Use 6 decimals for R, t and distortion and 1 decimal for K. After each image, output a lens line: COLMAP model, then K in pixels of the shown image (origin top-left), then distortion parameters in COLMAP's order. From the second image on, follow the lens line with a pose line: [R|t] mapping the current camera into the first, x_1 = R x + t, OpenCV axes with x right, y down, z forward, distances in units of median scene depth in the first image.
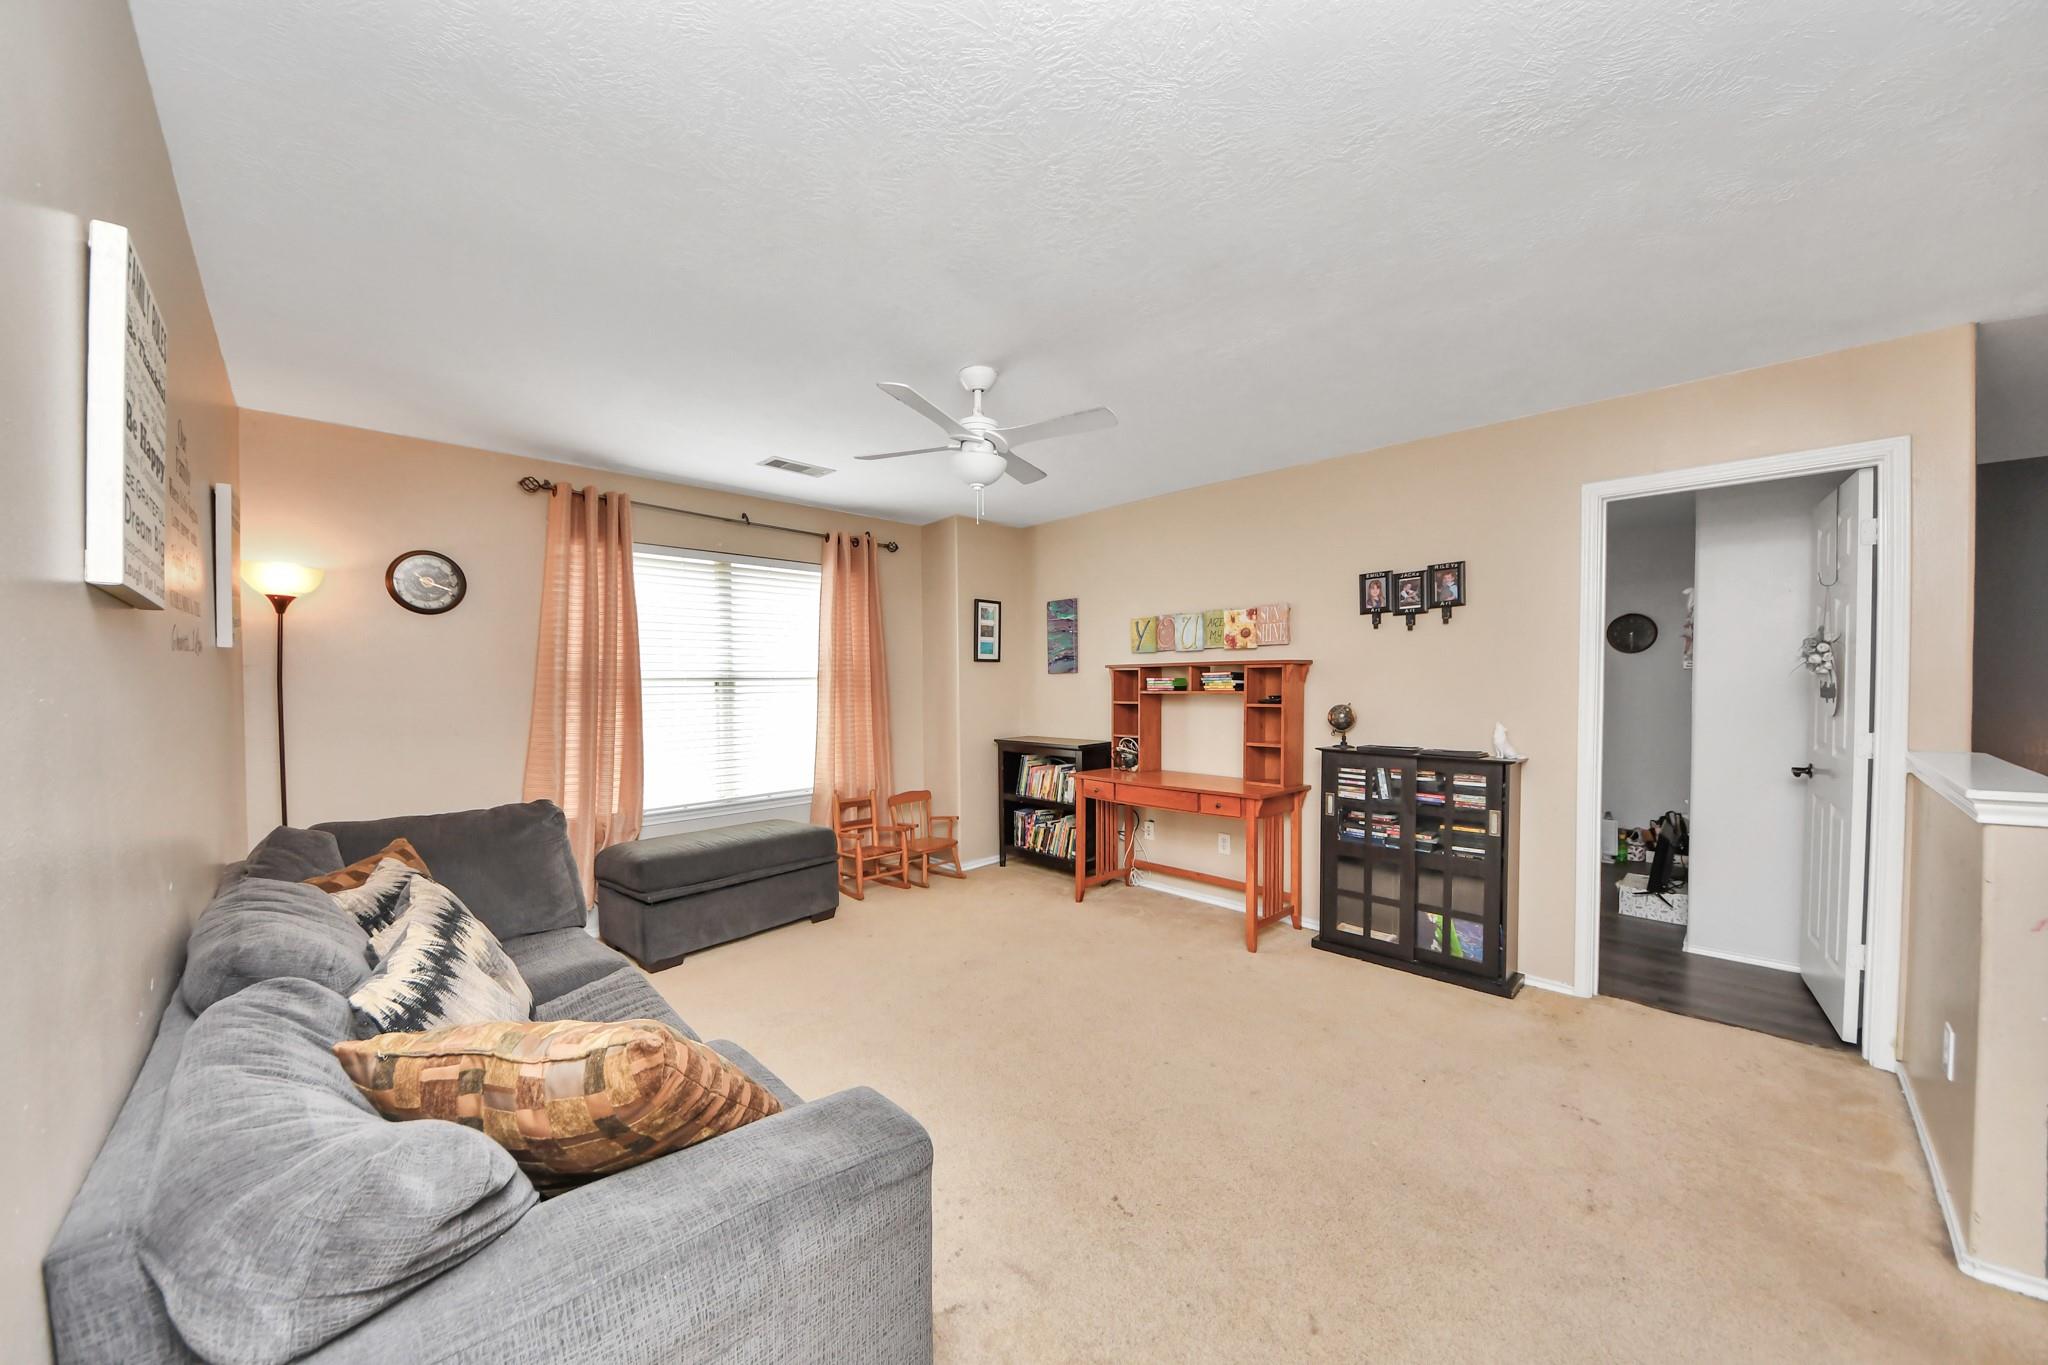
lens RADIAL K [[696.9, 0, 1013.3], [0, 696.9, 690.6], [0, 0, 1]] dist [0.008933, -0.000277]
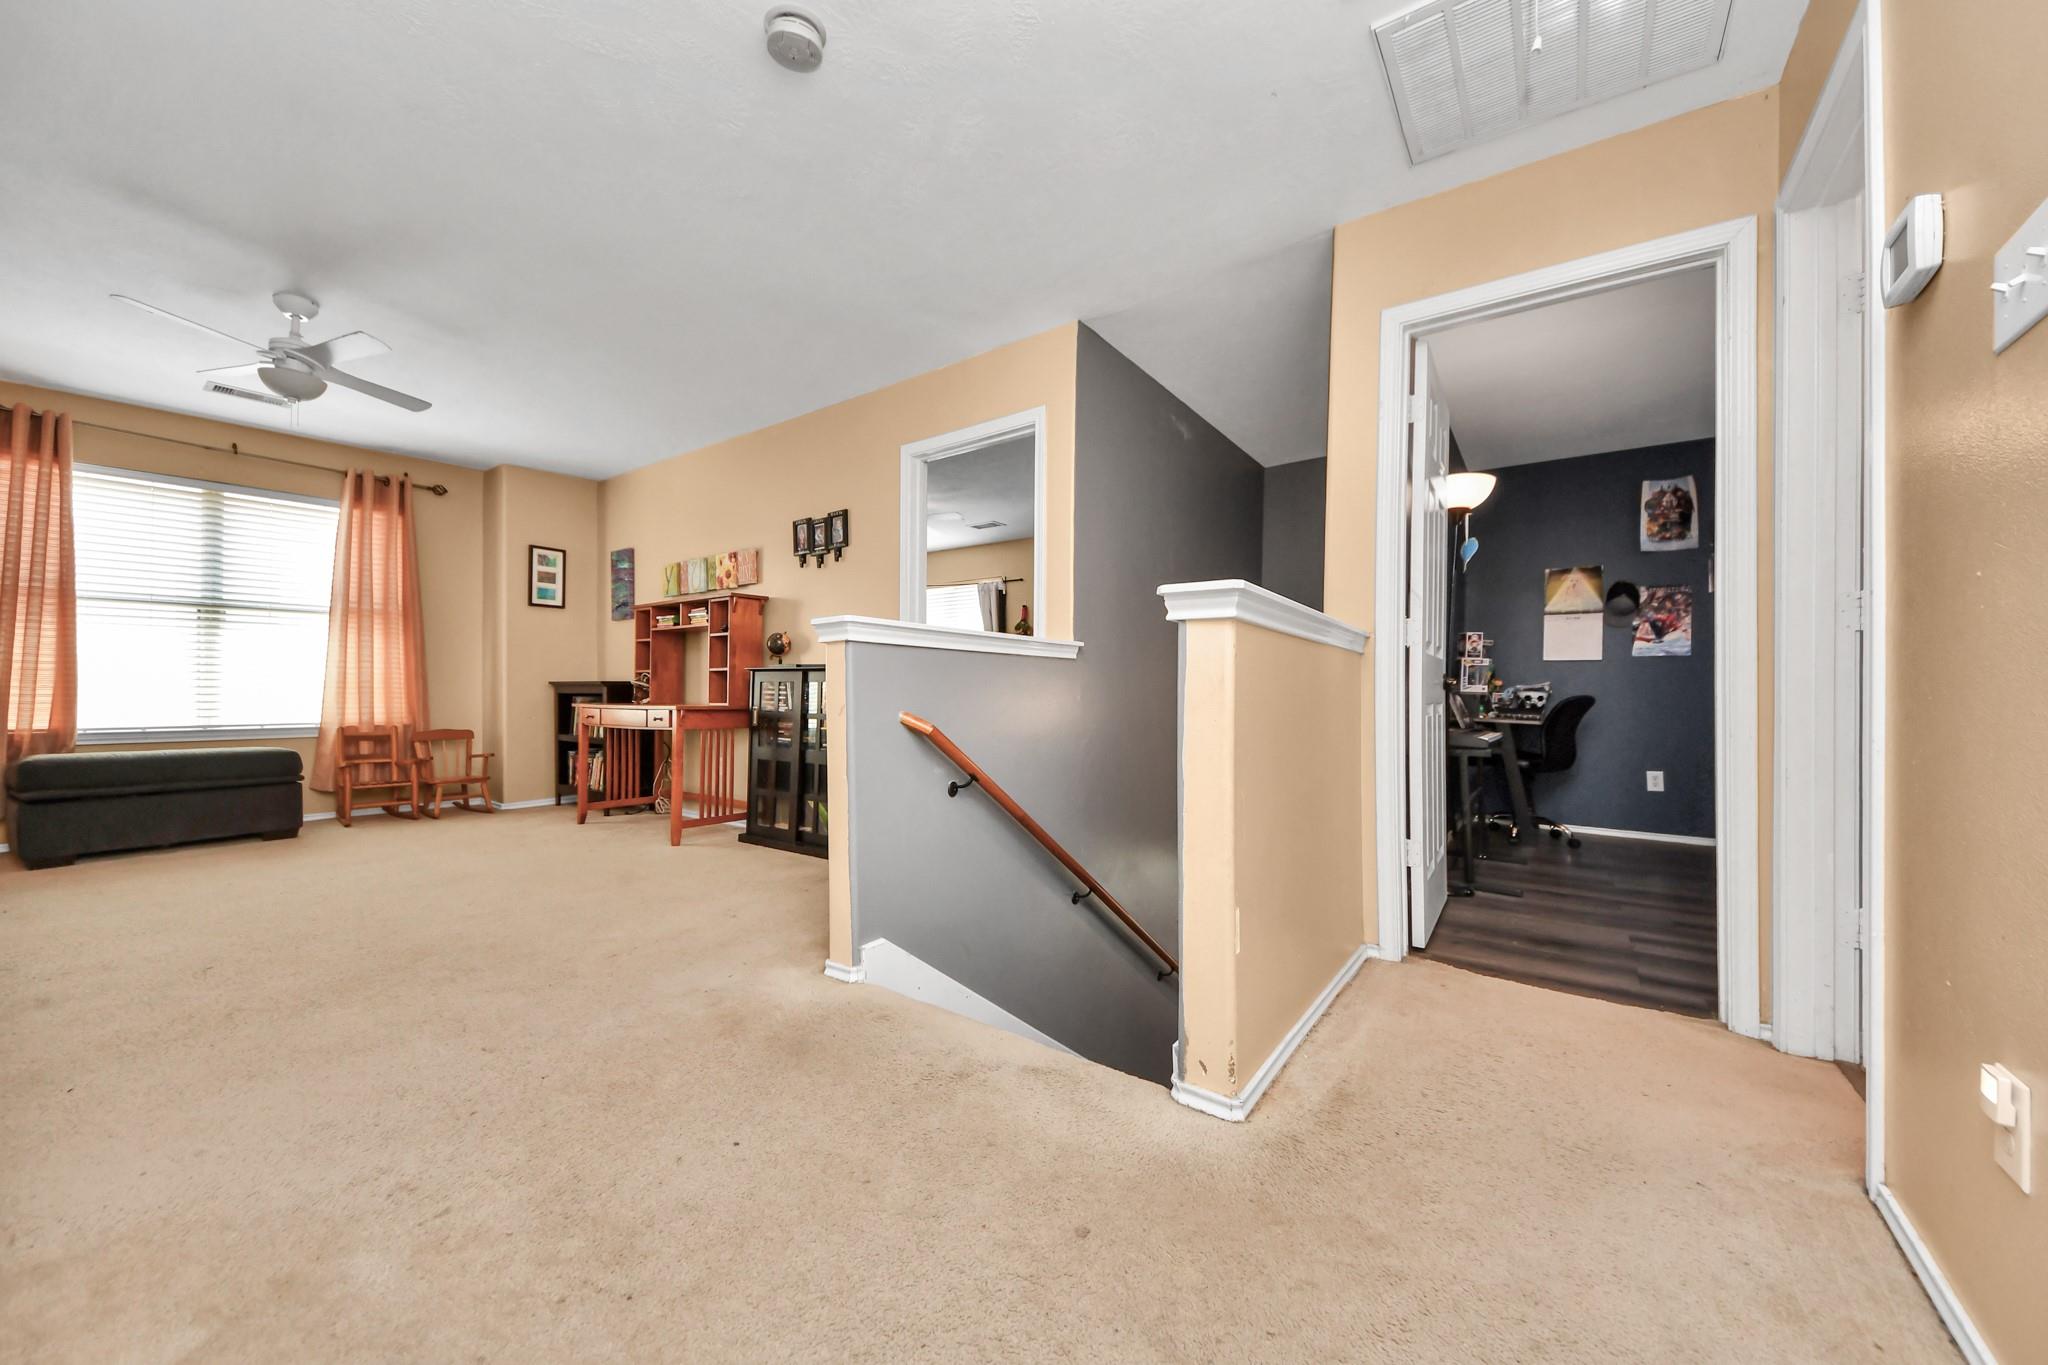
lens RADIAL K [[734.2, 0, 1034.2], [0, 734.2, 690.1], [0, 0, 1]] dist [-0.008621, -0.002988]
pose [[0.983464, 0.009981, 0.180829, 0.564514], [-0.007376, 0.999859, -0.015072, 0.109017], [-0.180954, 0.013489, 0.983399, -0.223947]]
